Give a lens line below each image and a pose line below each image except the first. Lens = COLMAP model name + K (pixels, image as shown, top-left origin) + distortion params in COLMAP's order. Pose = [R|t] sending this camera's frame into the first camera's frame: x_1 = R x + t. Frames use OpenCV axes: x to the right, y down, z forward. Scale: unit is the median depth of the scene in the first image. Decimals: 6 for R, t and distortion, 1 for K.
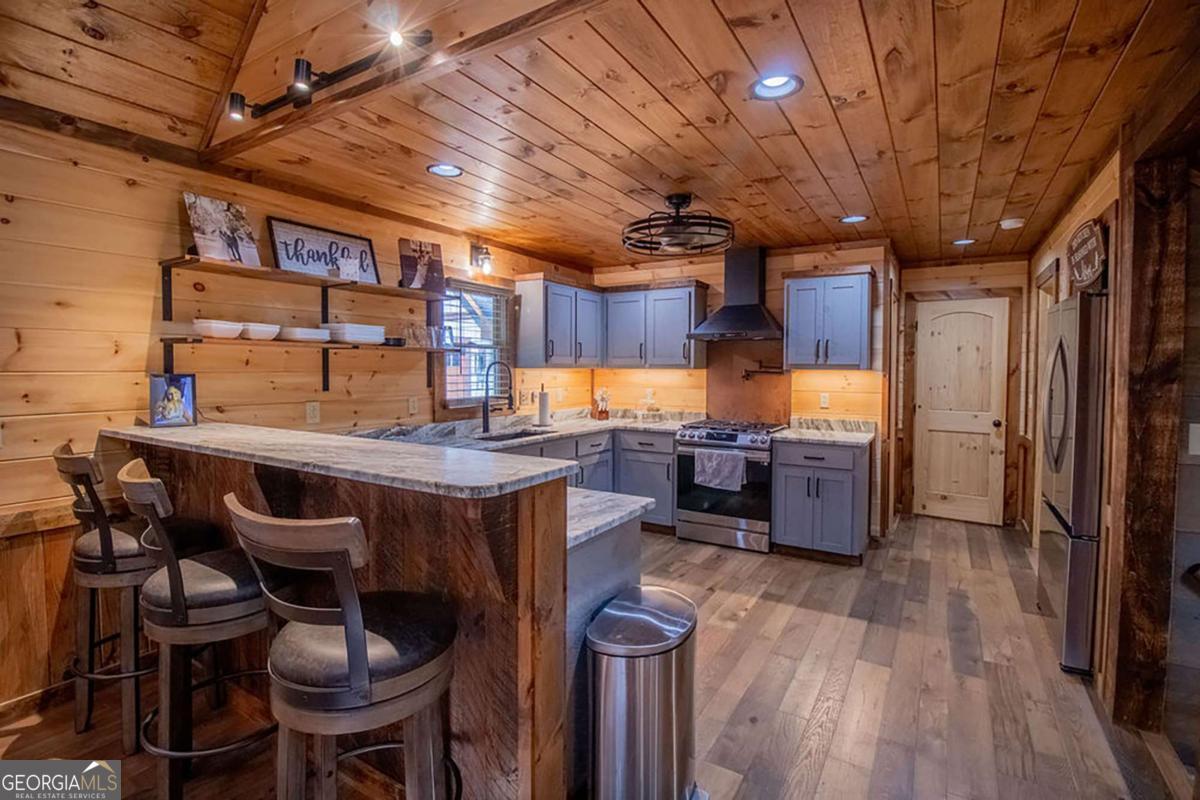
lens RADIAL K [[562.9, 0, 605.7], [0, 562.9, 390.6], [0, 0, 1]] dist [-0.004850, -0.007420]
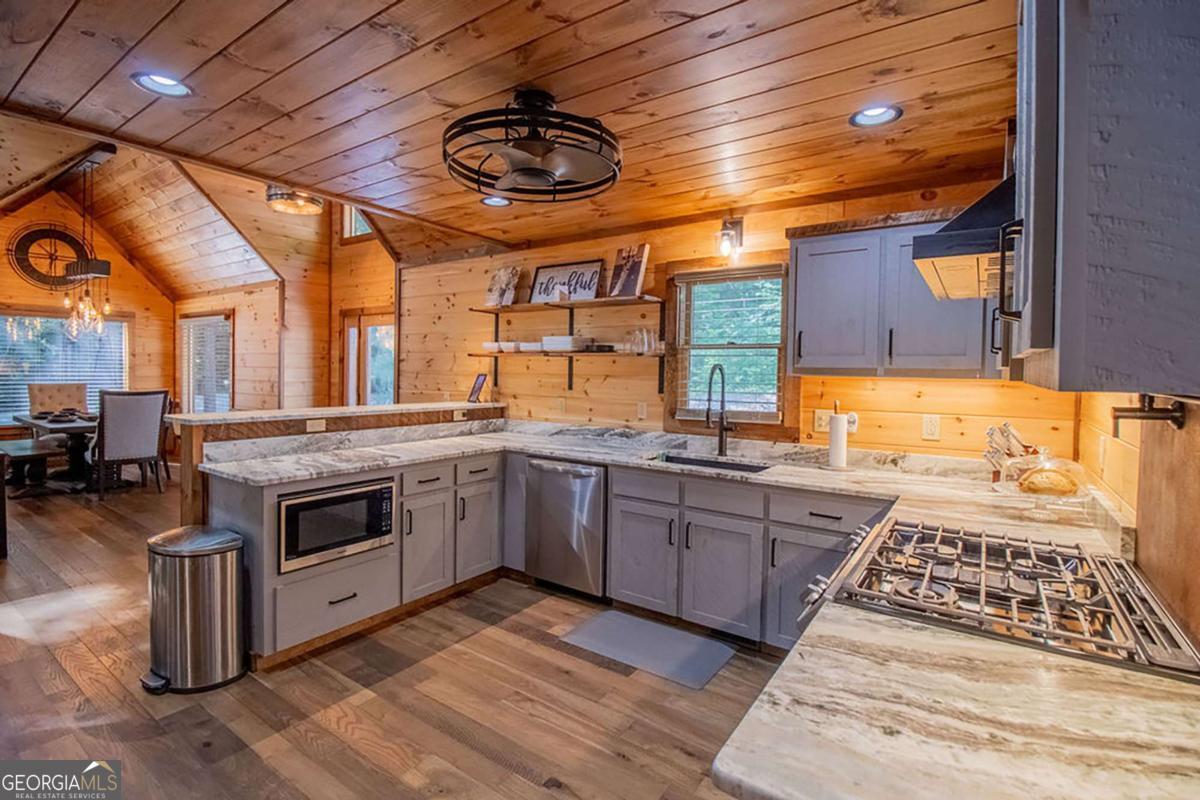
lens RADIAL K [[562.9, 0, 595.8], [0, 562.9, 387.8], [0, 0, 1]] dist [-0.004850, -0.007420]
pose [[-0.075130, 0.024052, -0.996884, 0.554938], [-0.056368, 0.998008, 0.028328, -0.031446], [0.995579, 0.058320, -0.073624, 0.831974]]
